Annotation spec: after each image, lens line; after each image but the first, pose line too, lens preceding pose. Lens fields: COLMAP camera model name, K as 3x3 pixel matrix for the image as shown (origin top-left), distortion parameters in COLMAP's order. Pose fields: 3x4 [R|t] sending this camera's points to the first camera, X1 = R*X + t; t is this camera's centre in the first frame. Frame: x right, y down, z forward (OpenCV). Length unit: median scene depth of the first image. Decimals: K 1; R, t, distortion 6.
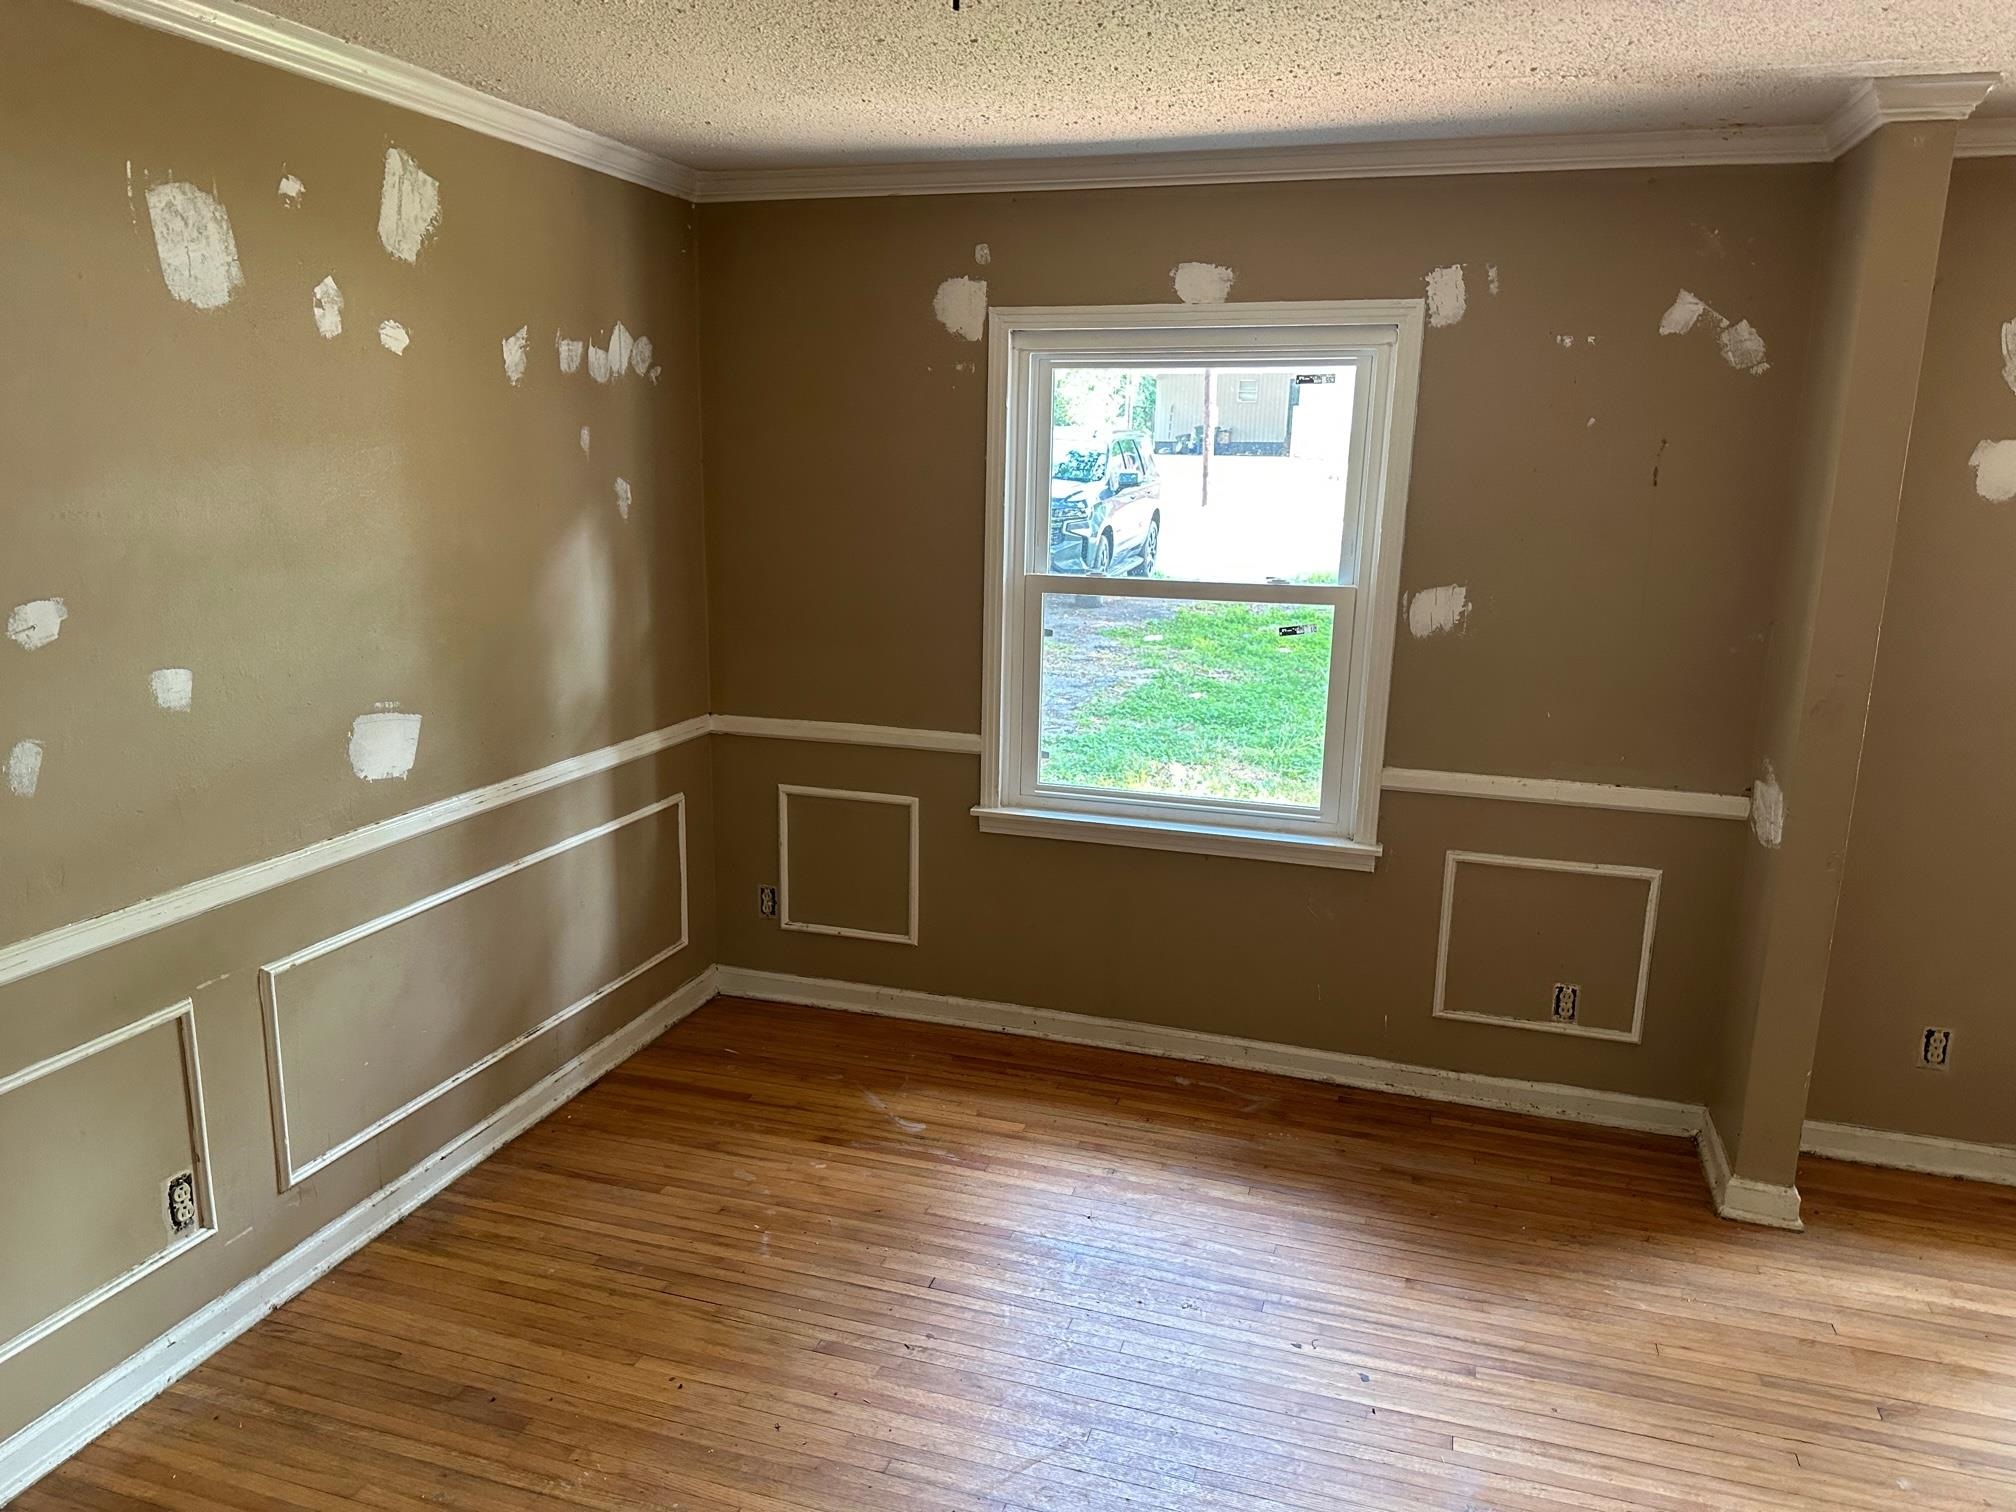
lens RADIAL K [[1420.2, 0, 1008.0], [0, 1420.2, 756.0], [0, 0, 1]] dist [0.121572, -0.146199]
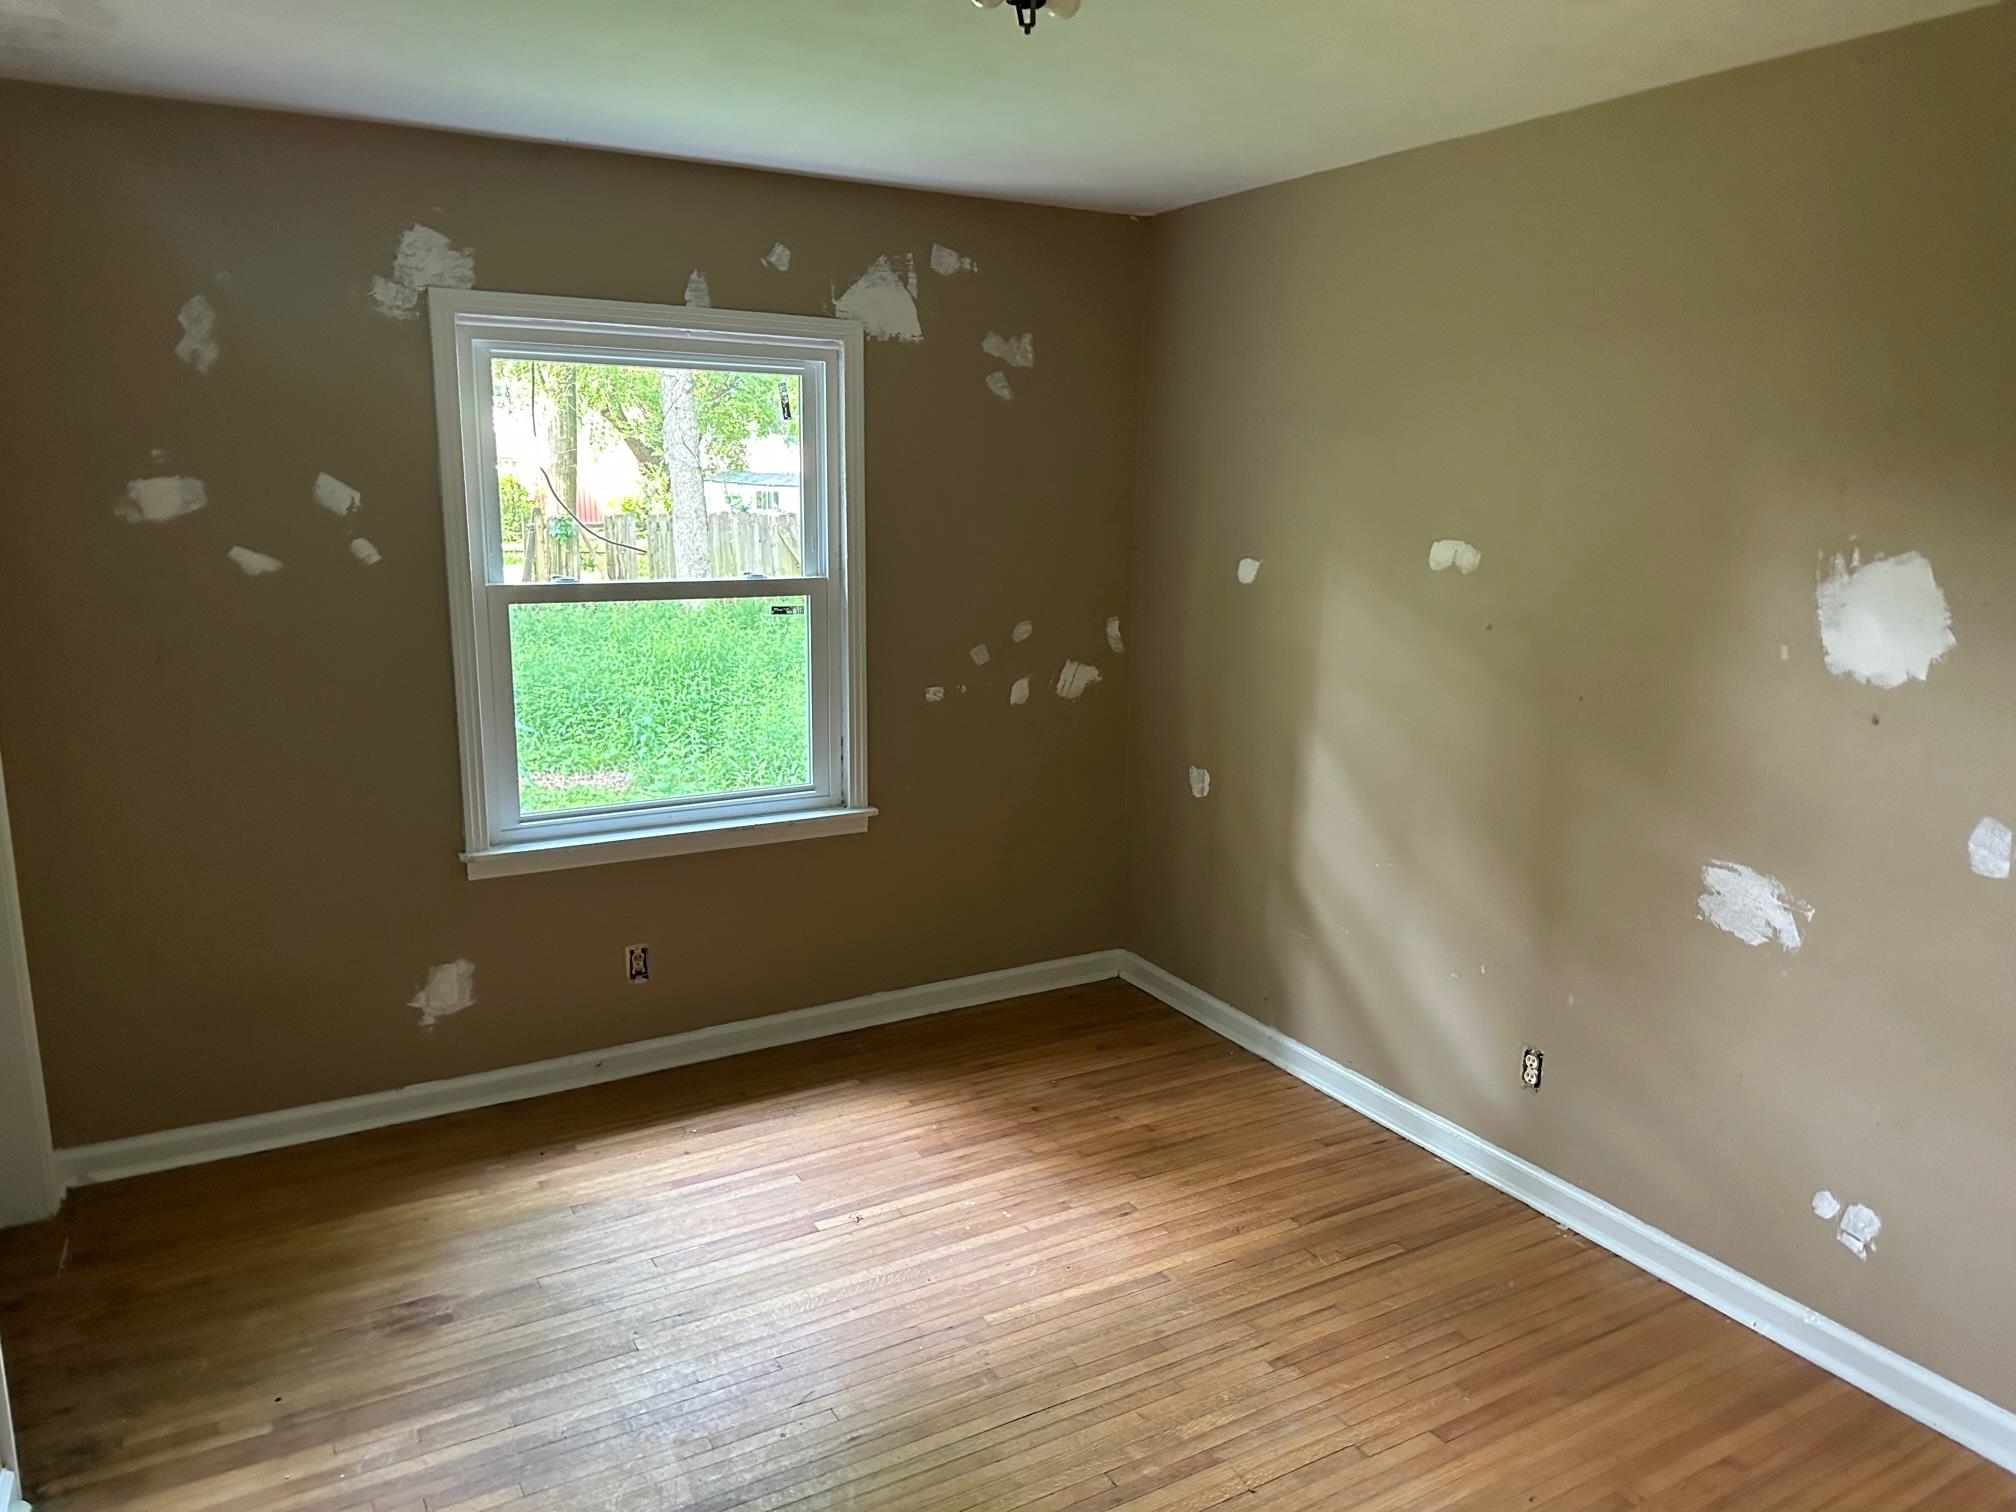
lens RADIAL K [[1420.2, 0, 1008.0], [0, 1420.2, 756.0], [0, 0, 1]] dist [0.121572, -0.146199]
pose [[0.671825, -0.154431, 0.724432, -0.462503], [0.151014, 0.986039, 0.070151, -0.037638], [-0.725152, 0.062270, 0.685767, 0.153217]]
